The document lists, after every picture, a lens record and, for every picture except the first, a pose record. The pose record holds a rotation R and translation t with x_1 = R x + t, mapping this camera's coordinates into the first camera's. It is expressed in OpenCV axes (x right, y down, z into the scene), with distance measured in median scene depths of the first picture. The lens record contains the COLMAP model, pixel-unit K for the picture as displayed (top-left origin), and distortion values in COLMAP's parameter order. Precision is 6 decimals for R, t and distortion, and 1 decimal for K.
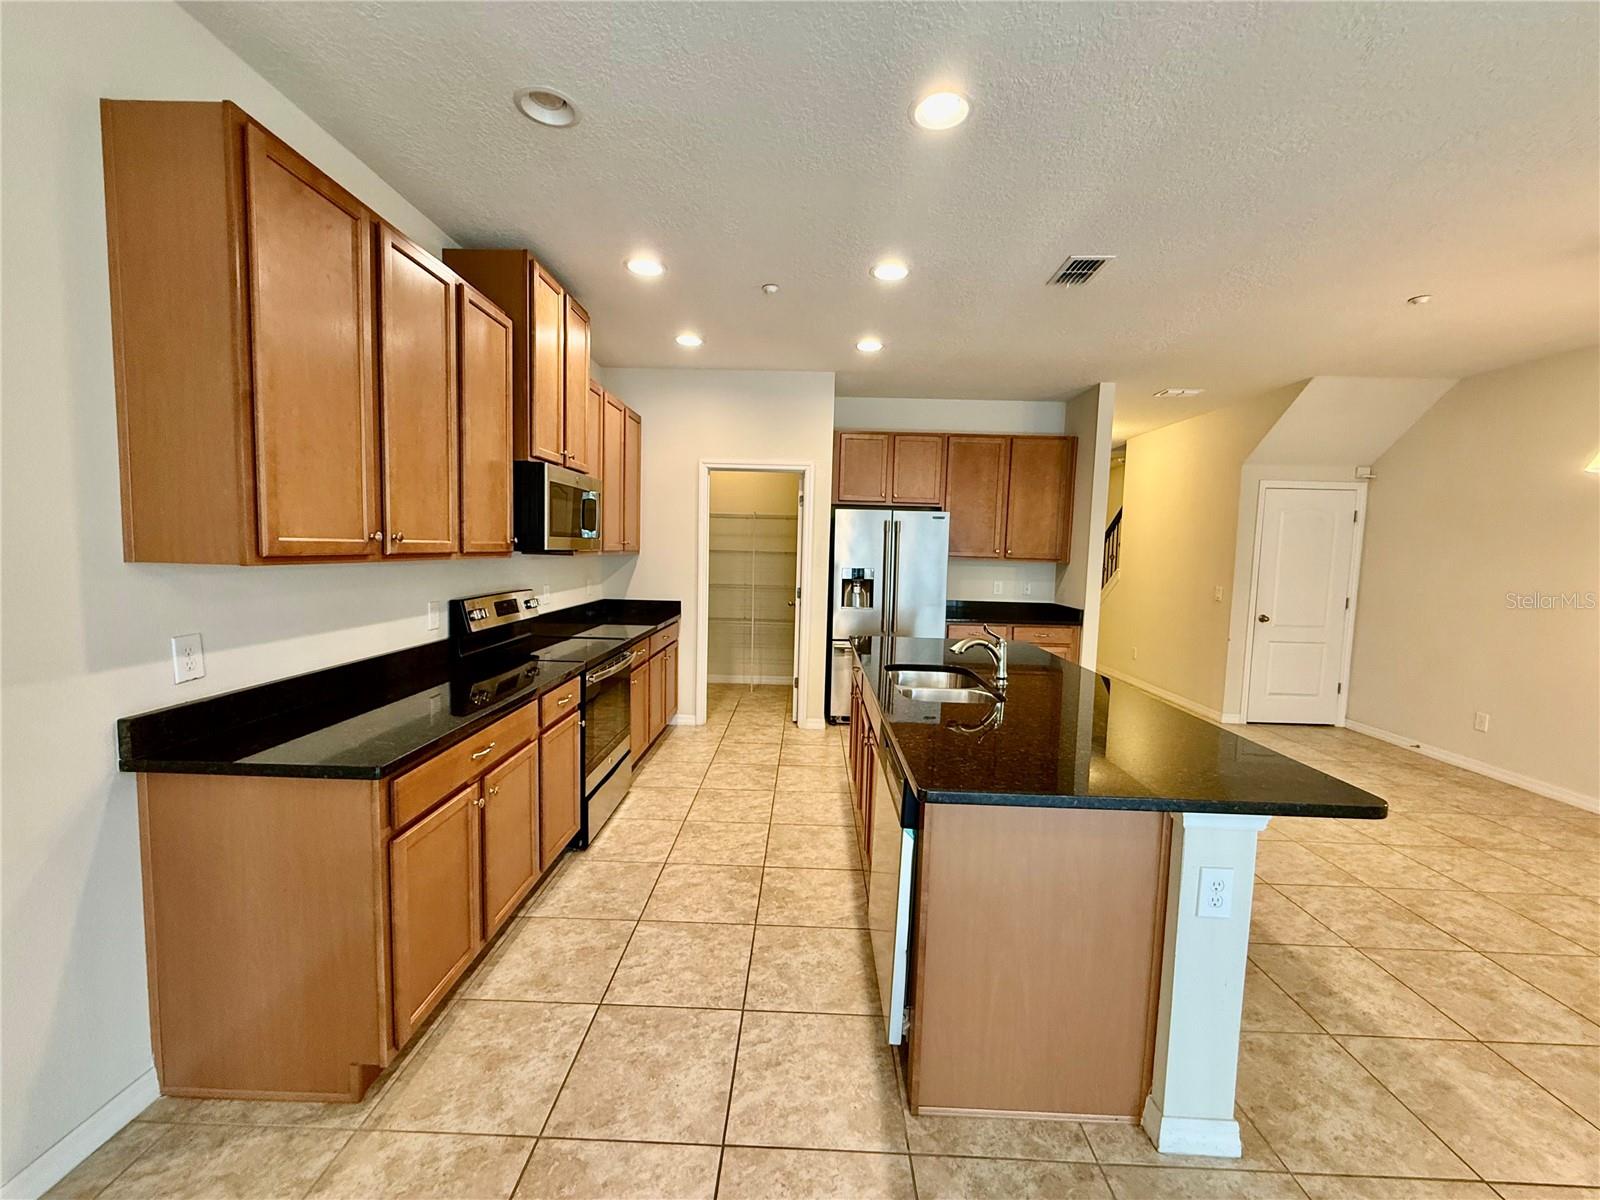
lens RADIAL K [[643.6, 0, 795.4], [0, 643.6, 593.0], [0, 0, 1]] dist [-0.000354, 0.000138]
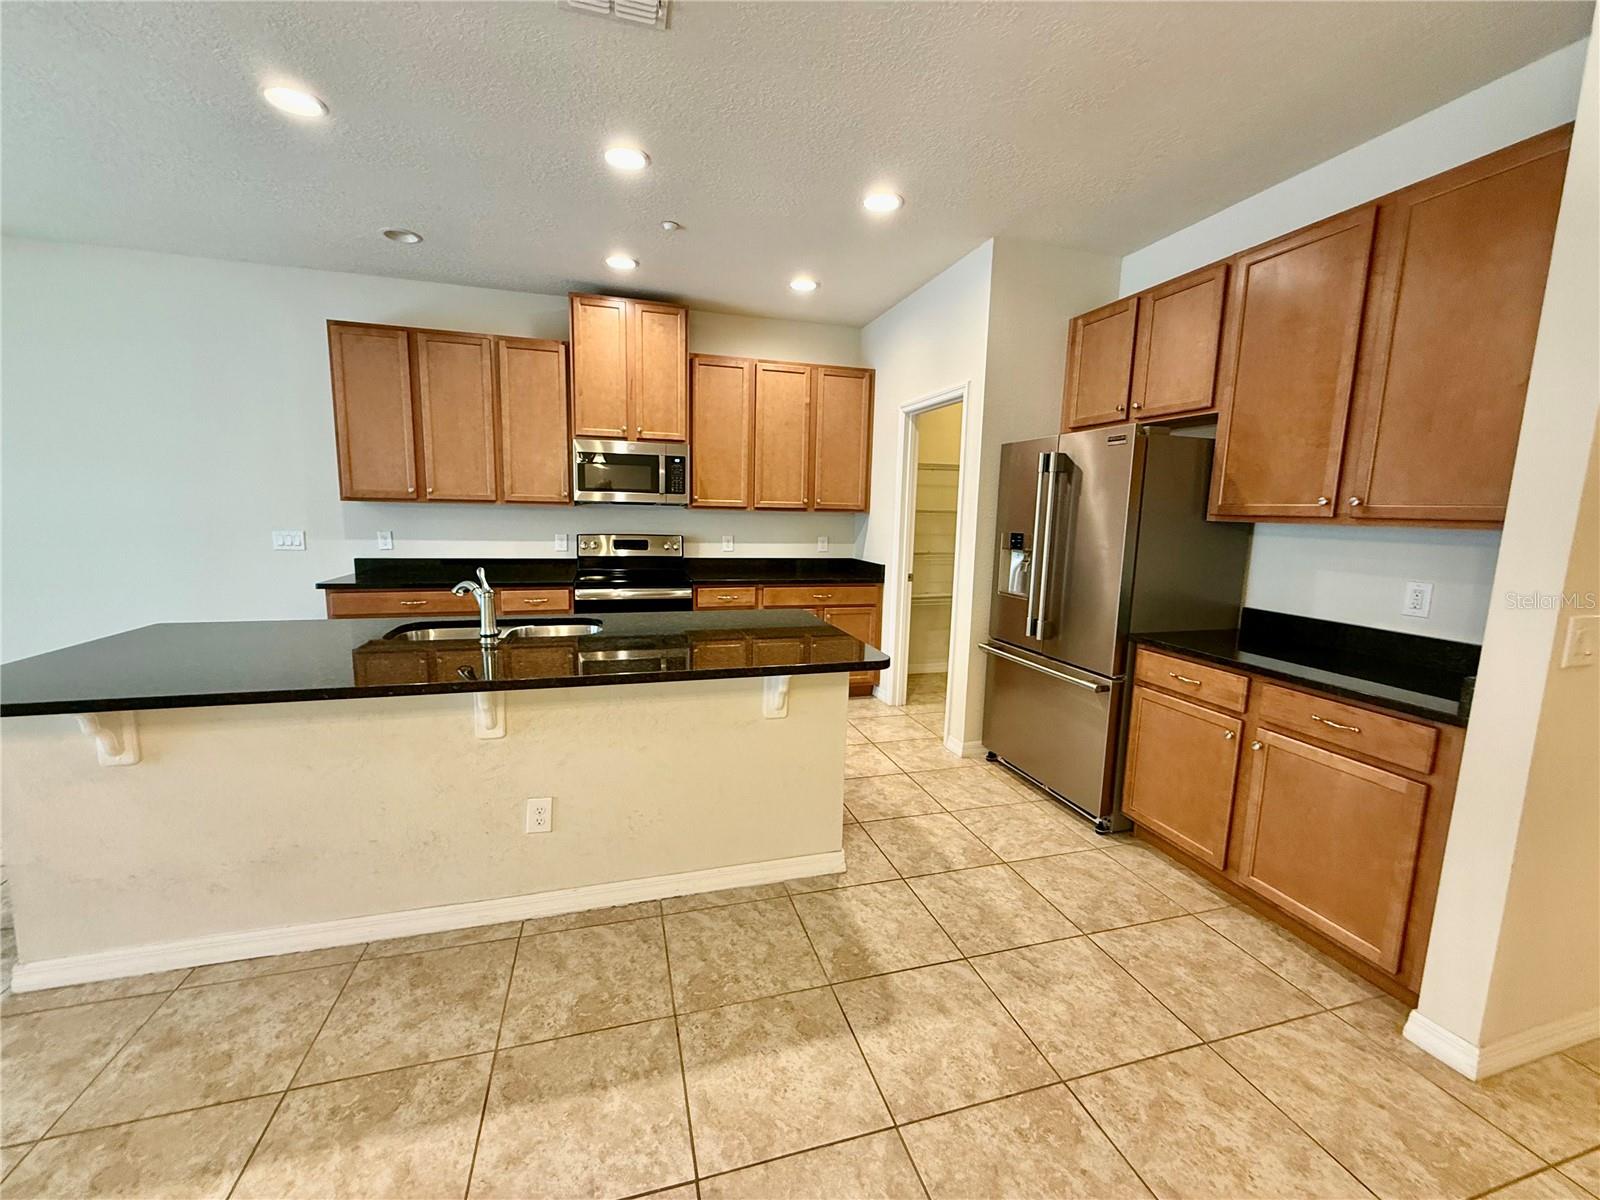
lens RADIAL K [[648.7, 0, 804.2], [0, 648.7, 592.4], [0, 0, 1]] dist [-0.002601, -0.000537]
pose [[0.299177, 0.100830, -0.948855, 1.087677], [-0.085453, 0.993237, 0.078603, -0.019550], [0.950364, 0.057566, 0.305769, 0.997323]]
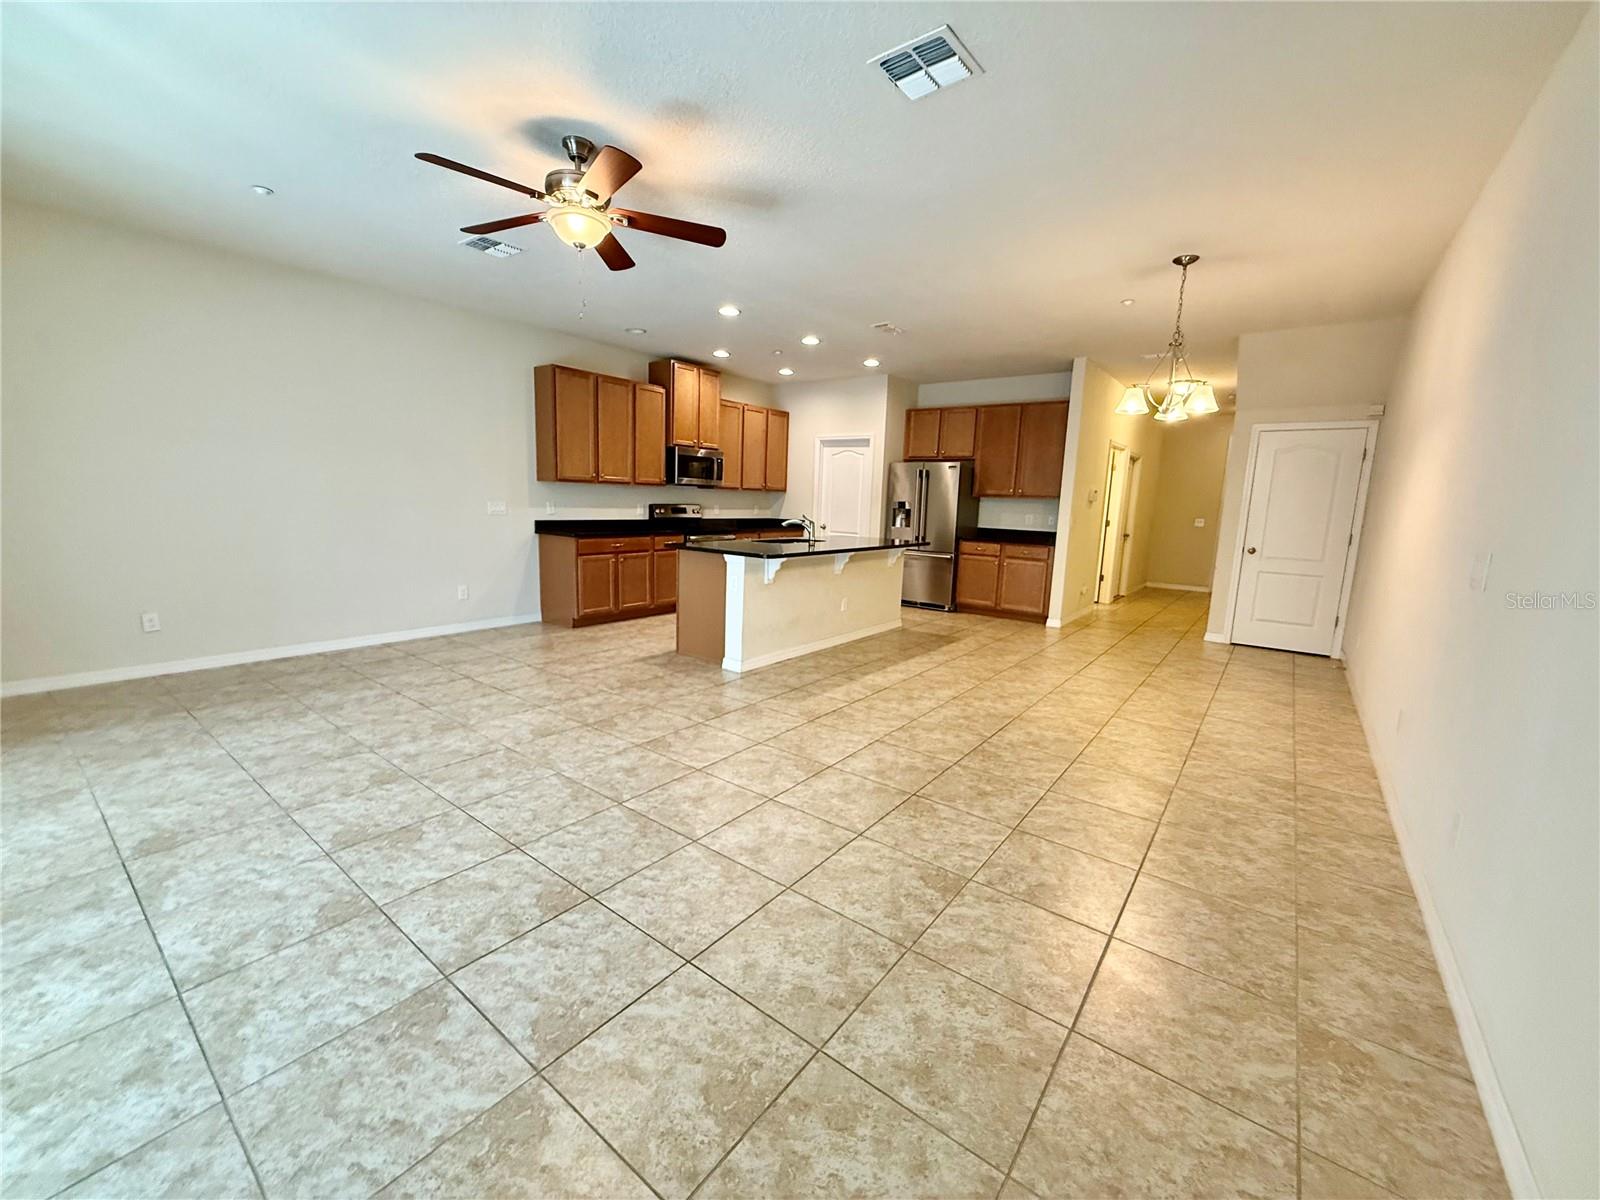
lens RADIAL K [[638.8, 0, 791.9], [0, 638.8, 597.2], [0, 0, 1]] dist [0.000298, -0.000180]
pose [[0.802497, 0.092377, -0.589462, 1.343883], [-0.055335, 0.995207, 0.080630, 0.133970], [0.594085, -0.032088, 0.803762, -0.648664]]
